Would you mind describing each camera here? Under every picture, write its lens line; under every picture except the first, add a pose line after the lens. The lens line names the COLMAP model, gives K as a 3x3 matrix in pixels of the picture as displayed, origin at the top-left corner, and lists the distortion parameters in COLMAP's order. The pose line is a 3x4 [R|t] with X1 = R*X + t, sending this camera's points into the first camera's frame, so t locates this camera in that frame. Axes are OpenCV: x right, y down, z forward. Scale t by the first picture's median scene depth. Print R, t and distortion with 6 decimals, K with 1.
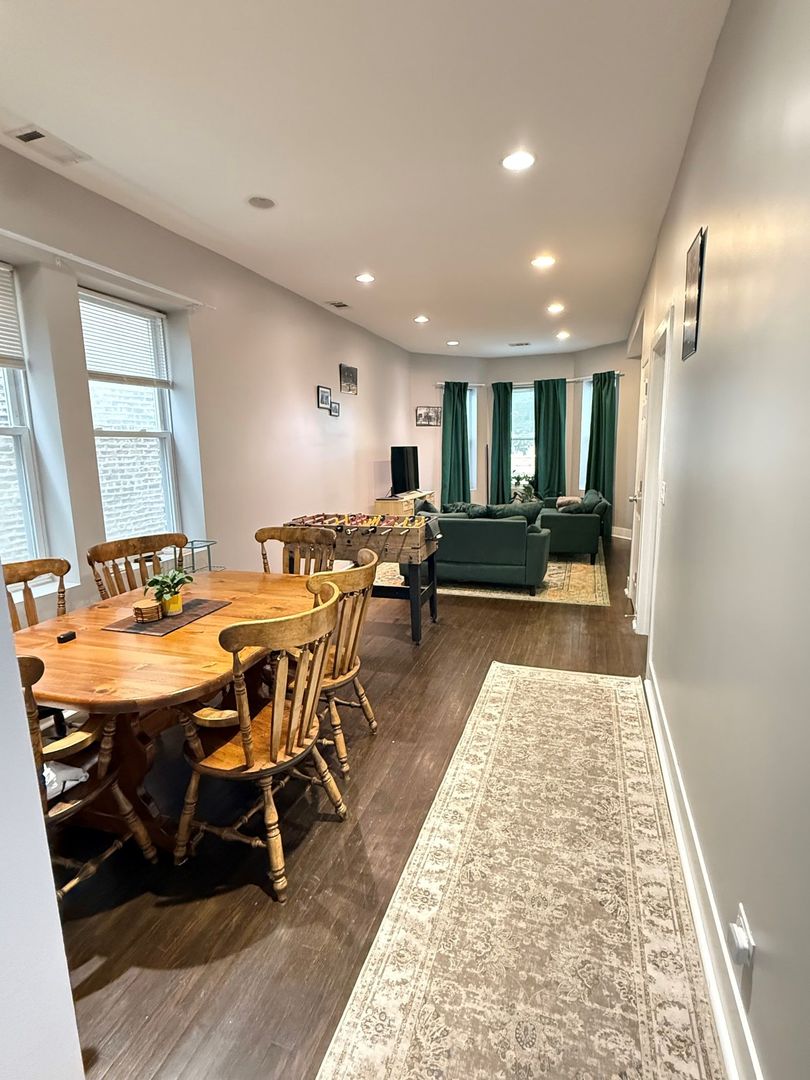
lens RADIAL K [[537.2, 0, 403.9], [0, 537.2, 543.6], [0, 0, 1]] dist [-0.003410, 0.000335]
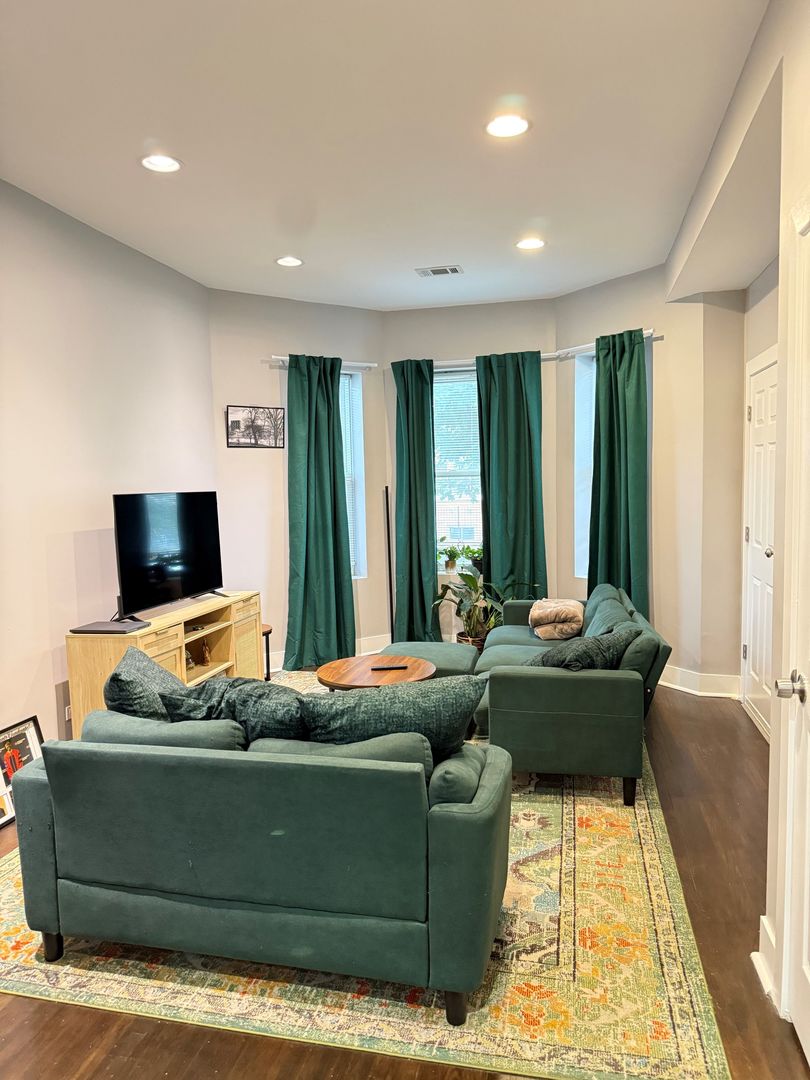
lens RADIAL K [[752.0, 0, 397.9], [0, 752.0, 551.2], [0, 0, 1]] dist [0.041083, -0.002427]
pose [[0.994843, -0.011967, 0.100716, 0.101675], [0.020722, 0.996050, -0.086341, -0.069861], [-0.099285, 0.087982, 0.991162, 0.346809]]
